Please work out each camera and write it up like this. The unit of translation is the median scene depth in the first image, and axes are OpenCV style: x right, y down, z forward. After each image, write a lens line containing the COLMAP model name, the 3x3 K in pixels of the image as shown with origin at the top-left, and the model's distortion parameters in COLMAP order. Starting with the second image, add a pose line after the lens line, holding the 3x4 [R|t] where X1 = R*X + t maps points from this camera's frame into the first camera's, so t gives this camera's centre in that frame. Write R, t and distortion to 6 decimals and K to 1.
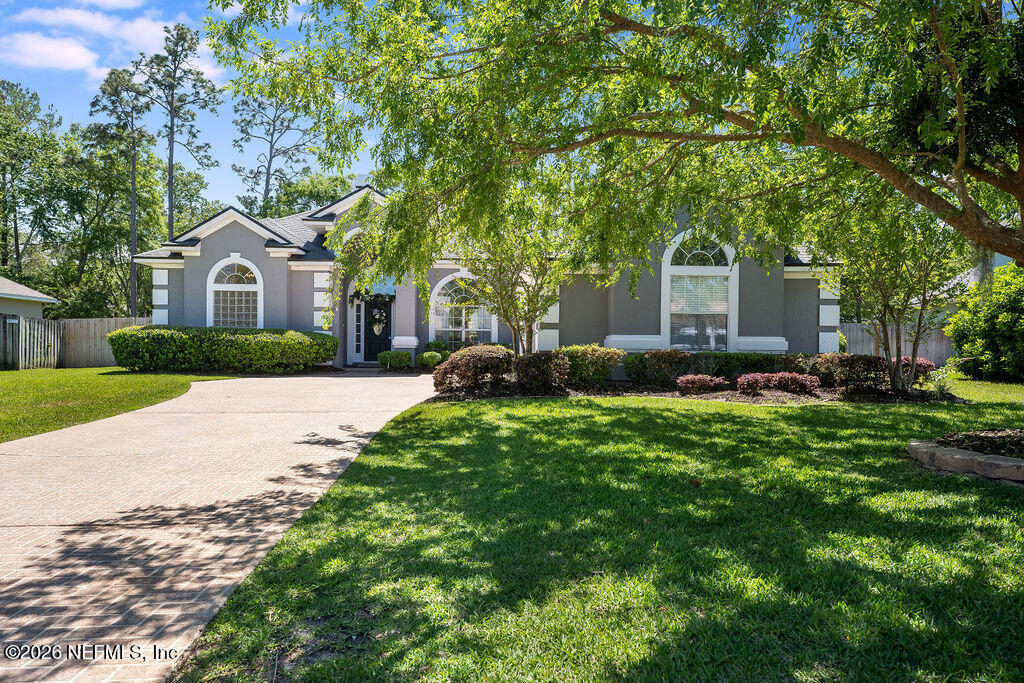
lens RADIAL K [[664.8, 0, 501.4], [0, 664.8, 341.1], [0, 0, 1]] dist [-0.000374, 0.002629]
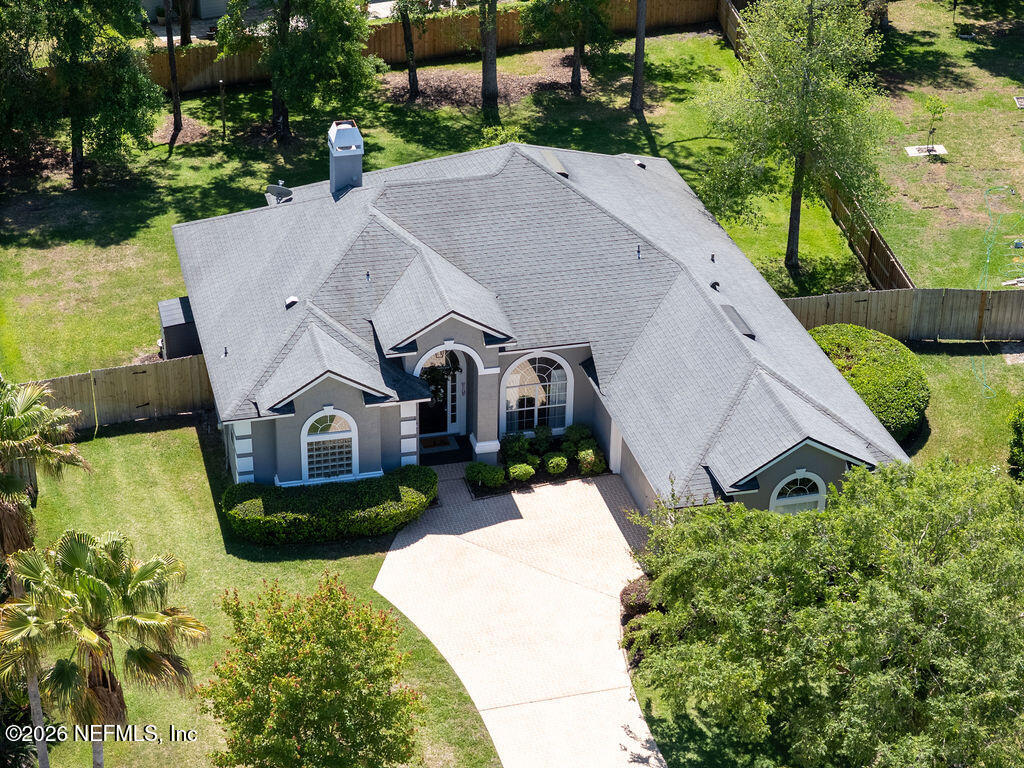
lens RADIAL K [[2041.4, 0, 506.2], [0, 2041.4, 388.7], [0, 0, 1]] dist [-0.123434, 0.000000]
pose [[0.979014, -0.096699, 0.179393, -0.293494], [-0.000503, 0.879113, 0.476614, -0.676525], [-0.203794, -0.466701, 0.860615, -0.681347]]
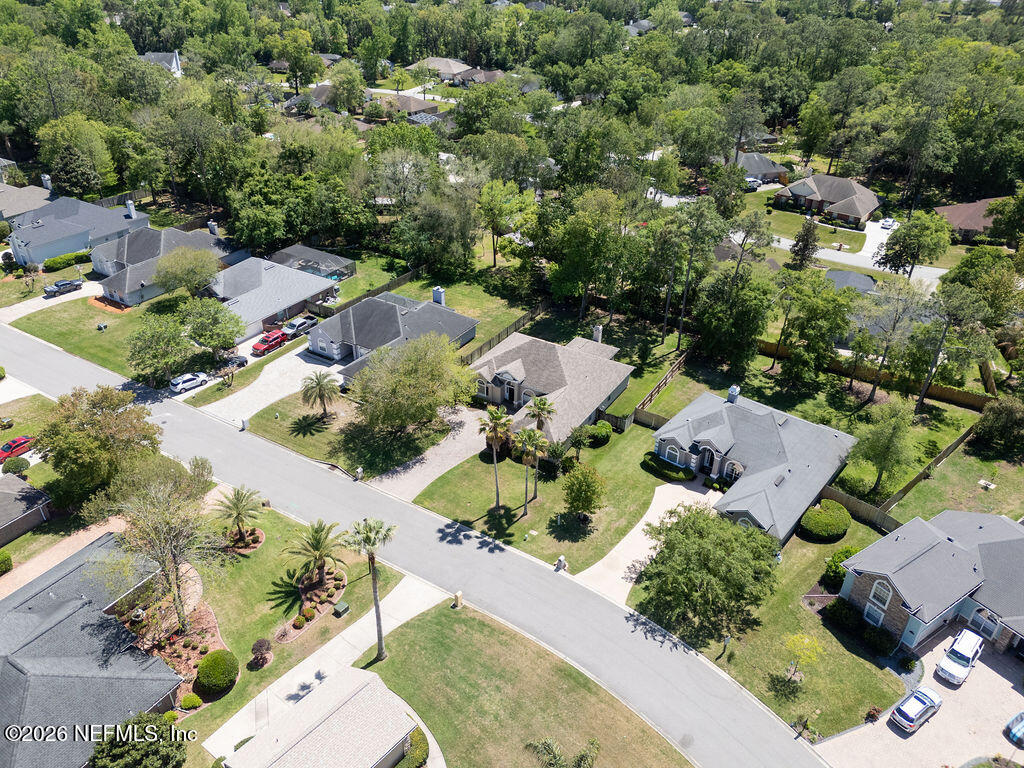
lens RADIAL K [[752.7, 0, 508.2], [0, 752.7, 383.8], [0, 0, 1]] dist [0.071880, -0.069750]
pose [[0.737527, 0.352711, -0.575890, 0.579141], [-0.017115, 0.862257, 0.506182, -1.177185], [0.675101, -0.363466, 0.641974, -1.049908]]
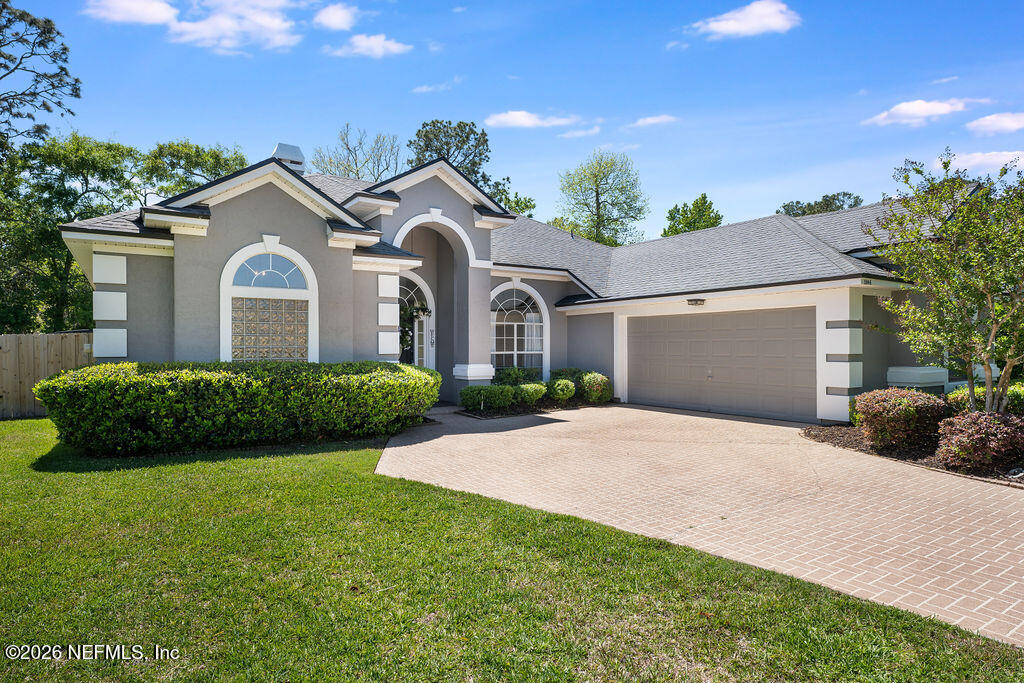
lens RADIAL K [[592.6, 0, 516.2], [0, 592.6, 339.2], [0, 0, 1]] dist [-0.000665, 0.002489]
pose [[0.856516, -0.007196, 0.516069, -0.212879], [0.011427, 0.999922, -0.005022, -0.014780], [-0.515993, 0.010198, 0.856532, 0.186000]]
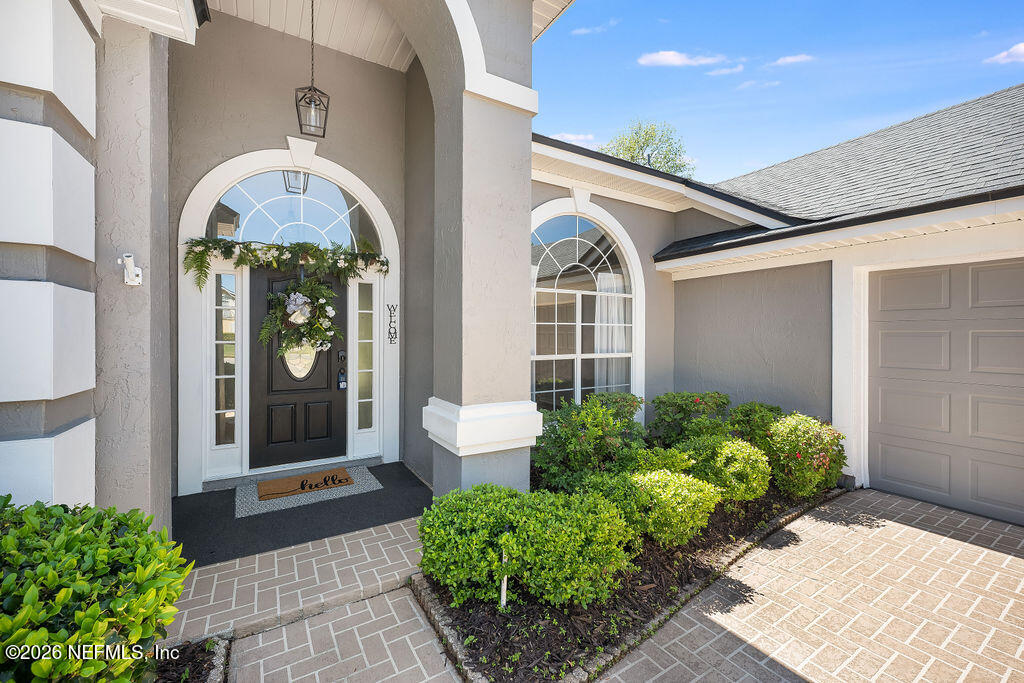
lens RADIAL K [[403.7, 0, 506.9], [0, 403.7, 332.7], [0, 0, 1]] dist [-0.001071, 0.000011]
pose [[0.882952, -0.007966, 0.469395, -0.097331], [0.006585, 0.999968, 0.004583, -0.015672], [-0.469417, -0.000956, 0.882976, 0.405302]]
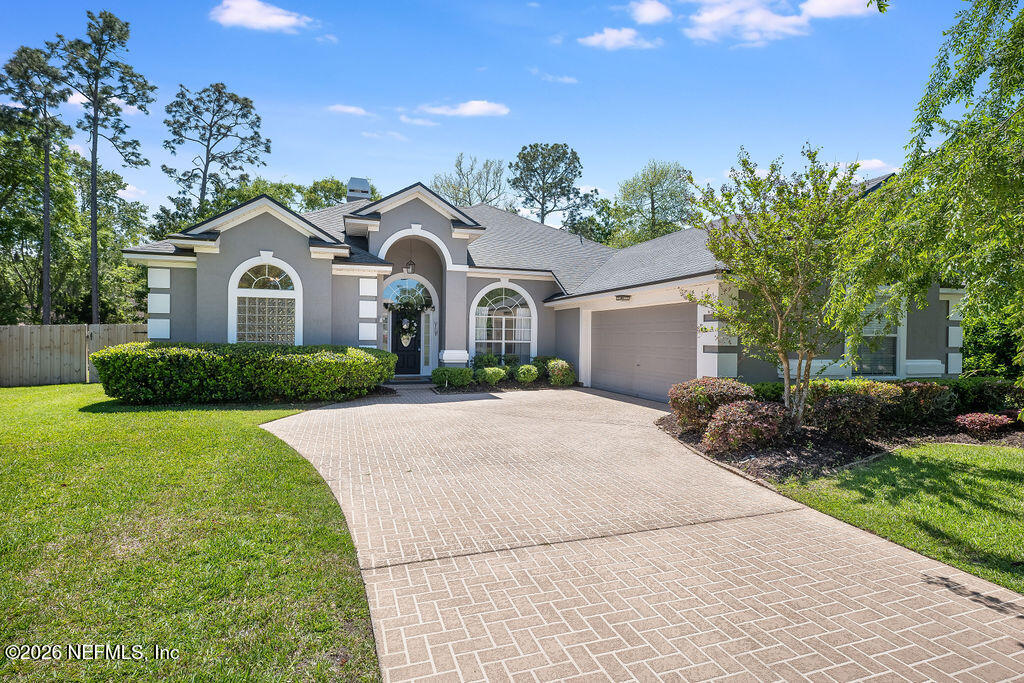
lens RADIAL K [[517.4, 0, 508.8], [0, 517.4, 334.0], [0, 0, 1]] dist [0.004562, 0.000229]
pose [[0.965494, 0.001793, 0.260418, -0.121325], [-0.000888, 0.999993, -0.003593, -0.012591], [-0.260423, 0.003238, 0.965489, 0.133337]]
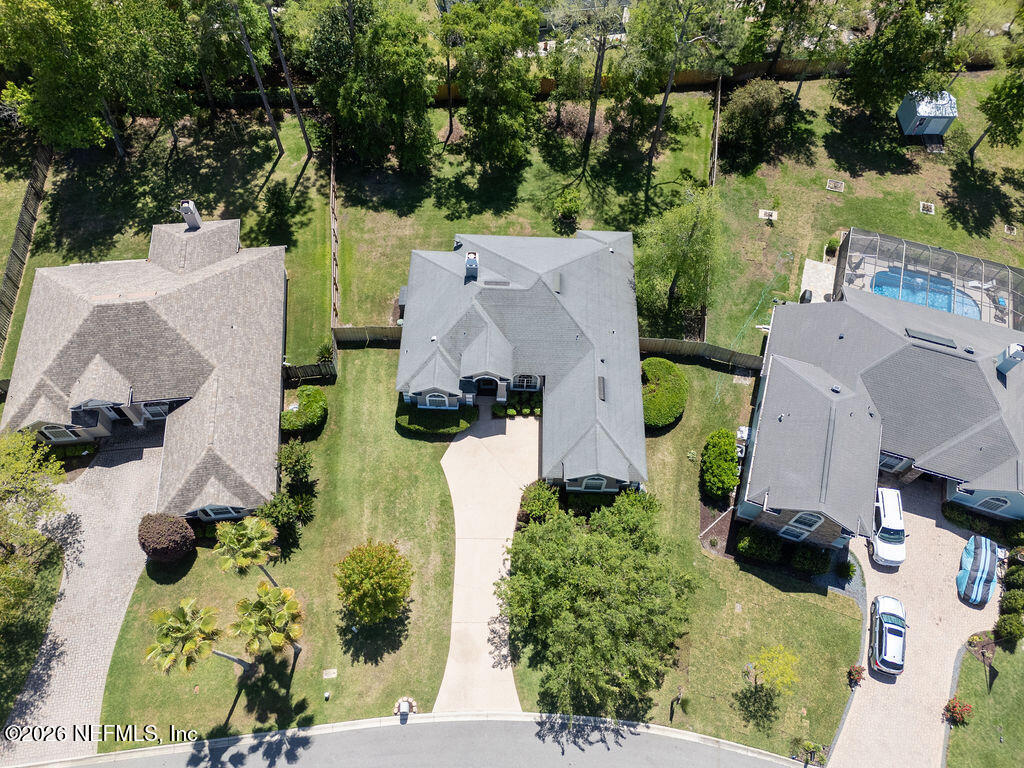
lens RADIAL K [[752.7, 0, 512.7], [0, 752.7, 383.9], [0, 0, 1]] dist [0.071880, -0.069750]
pose [[0.997331, 0.070555, -0.018769, -0.025320], [-0.019382, 0.503726, 0.863646, -1.141841], [0.070389, -0.860978, 0.503749, -0.168637]]
